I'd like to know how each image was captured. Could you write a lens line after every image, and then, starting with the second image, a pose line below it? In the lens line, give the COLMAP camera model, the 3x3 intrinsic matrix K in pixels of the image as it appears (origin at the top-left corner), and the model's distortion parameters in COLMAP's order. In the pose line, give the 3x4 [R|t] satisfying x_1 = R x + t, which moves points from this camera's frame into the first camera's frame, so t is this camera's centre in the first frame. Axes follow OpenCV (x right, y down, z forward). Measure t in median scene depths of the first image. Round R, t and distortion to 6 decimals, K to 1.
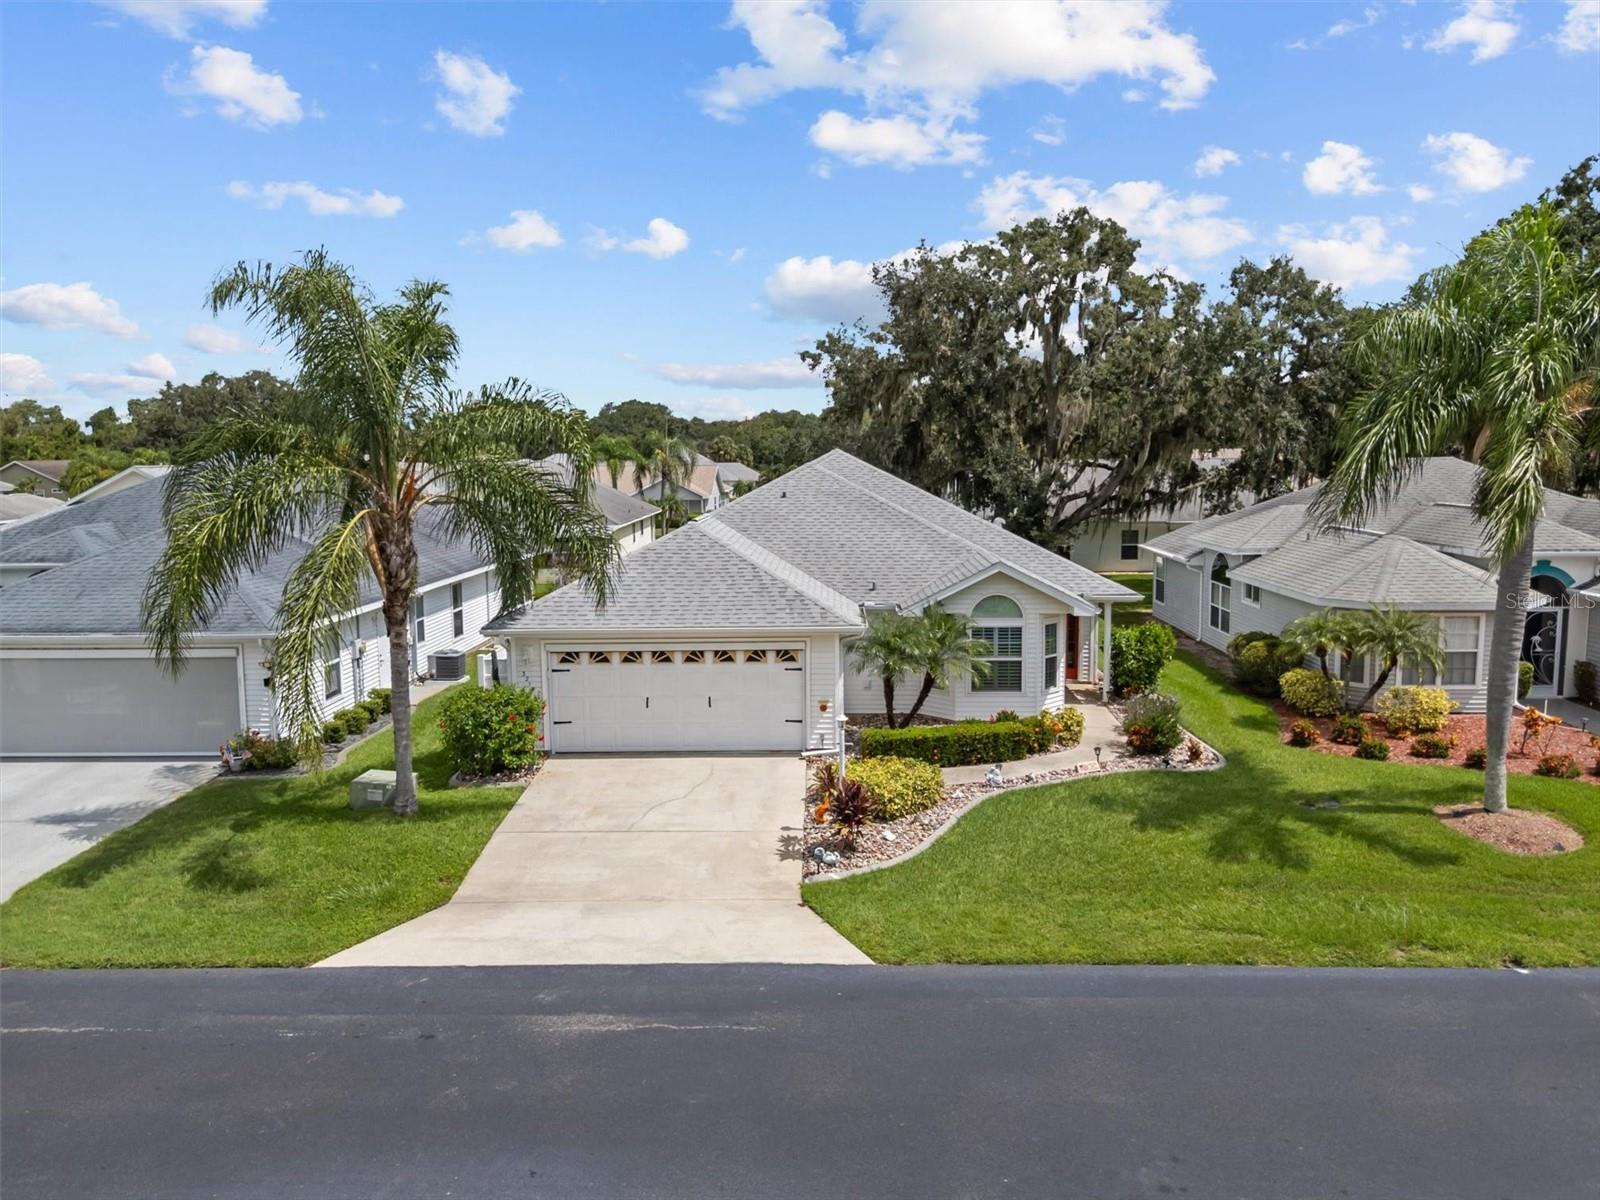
lens RADIAL K [[1186.9, 0, 800.0], [0, 1186.9, 600.0], [0, 0, 1]] dist [0.039059, -0.036439]
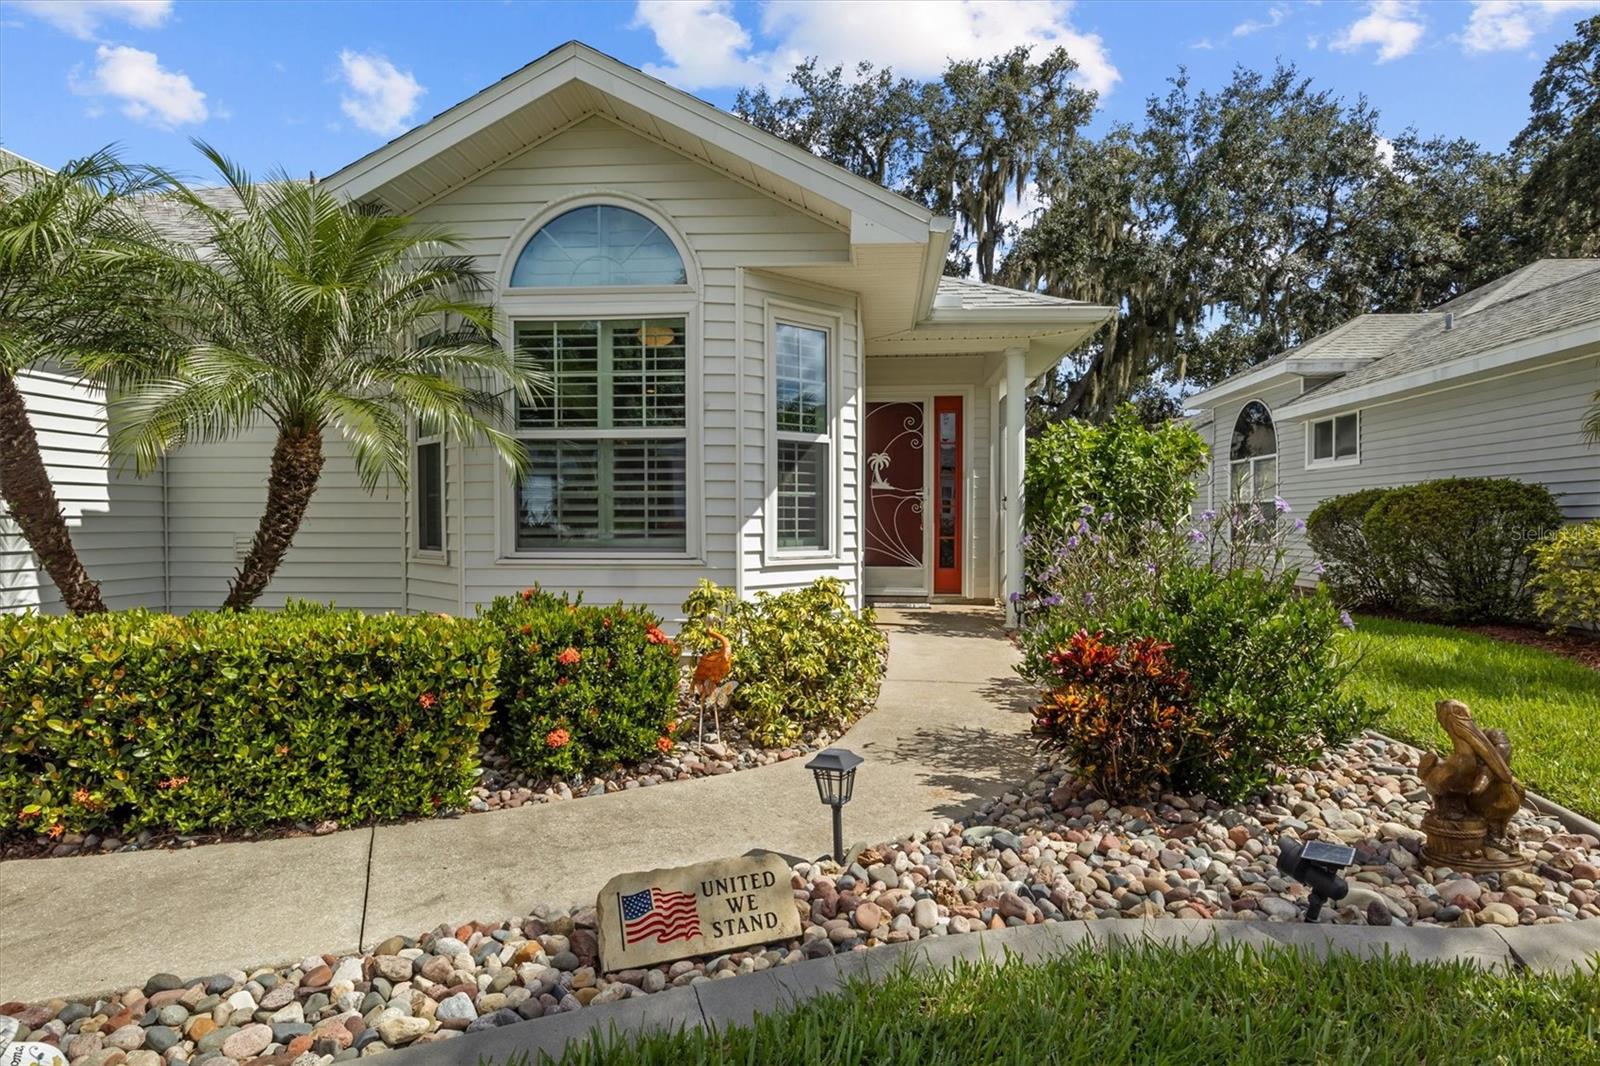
lens RADIAL K [[920.5, 0, 814.8], [0, 920.5, 539.1], [0, 0, 1]] dist [-0.004019, -0.000732]
pose [[0.999480, 0.011694, -0.030045, 0.245186], [-0.014839, 0.994182, -0.106690, 0.106369], [0.028623, 0.107080, 0.993838, 0.858435]]
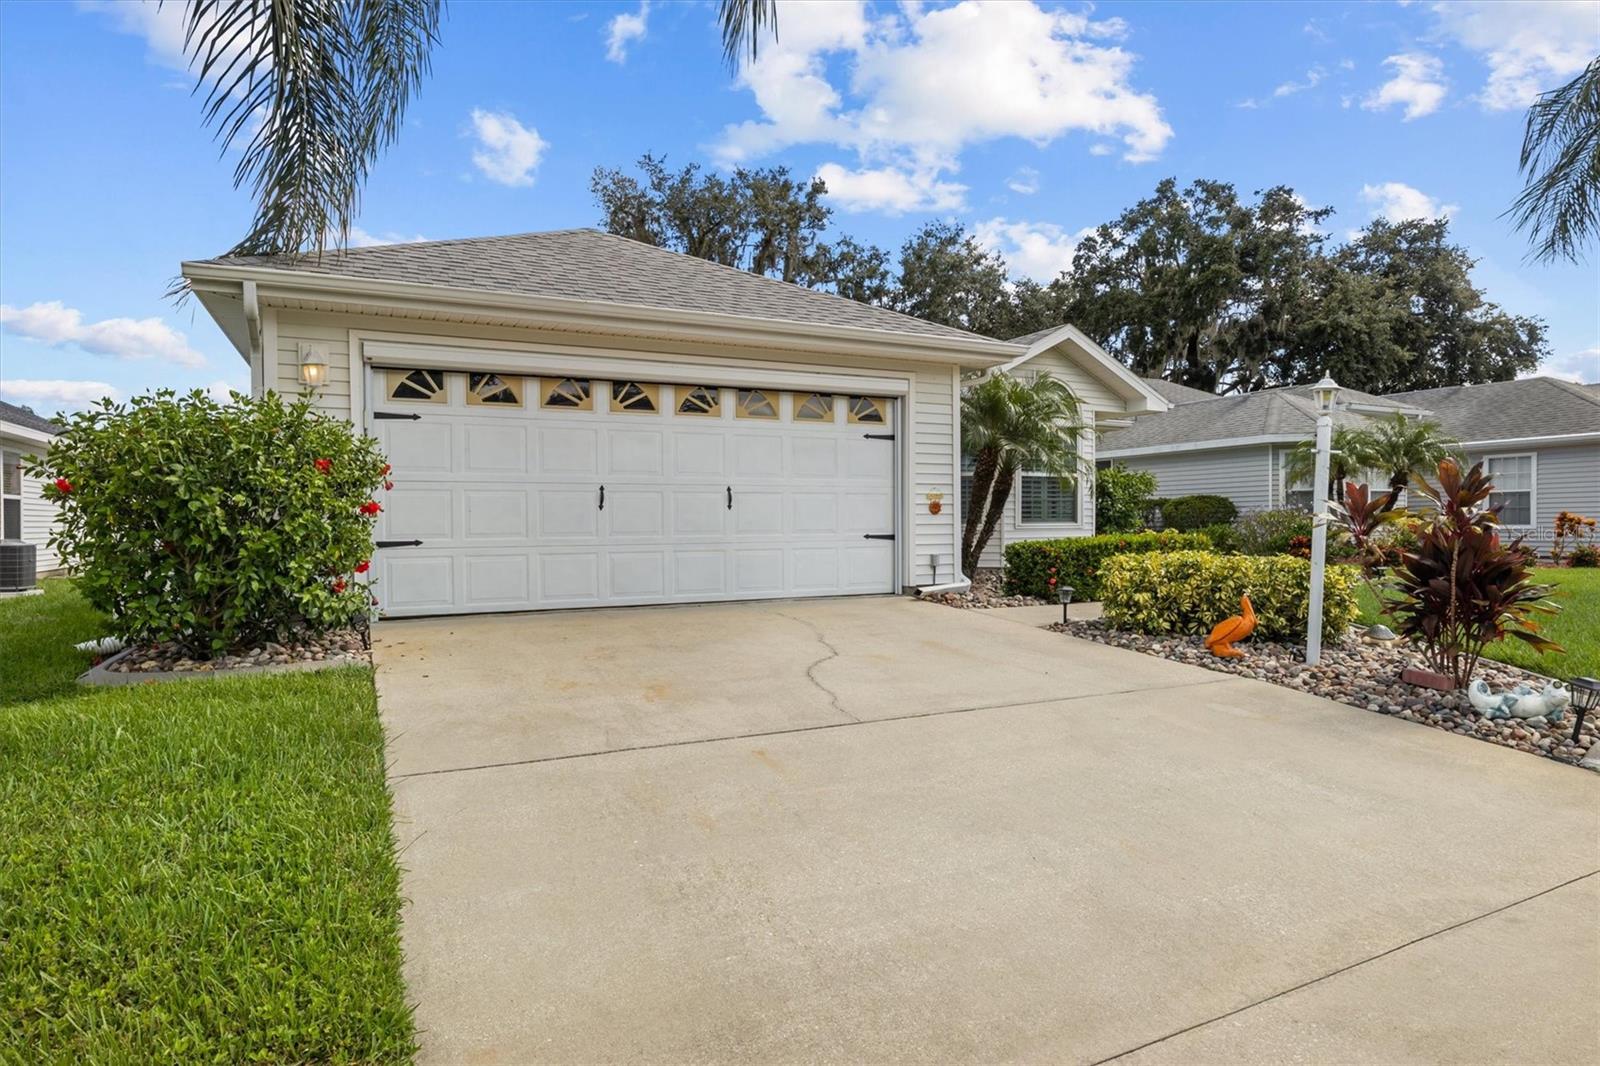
lens RADIAL K [[898.8, 0, 800.0], [0, 898.8, 533.0], [0, 0, 1]] dist [0.001549, 0.000681]
pose [[0.883085, 0.001248, 0.469212, -0.226146], [0.054071, 0.993064, -0.104404, 0.142519], [-0.466088, 0.117568, 0.876892, 0.667979]]
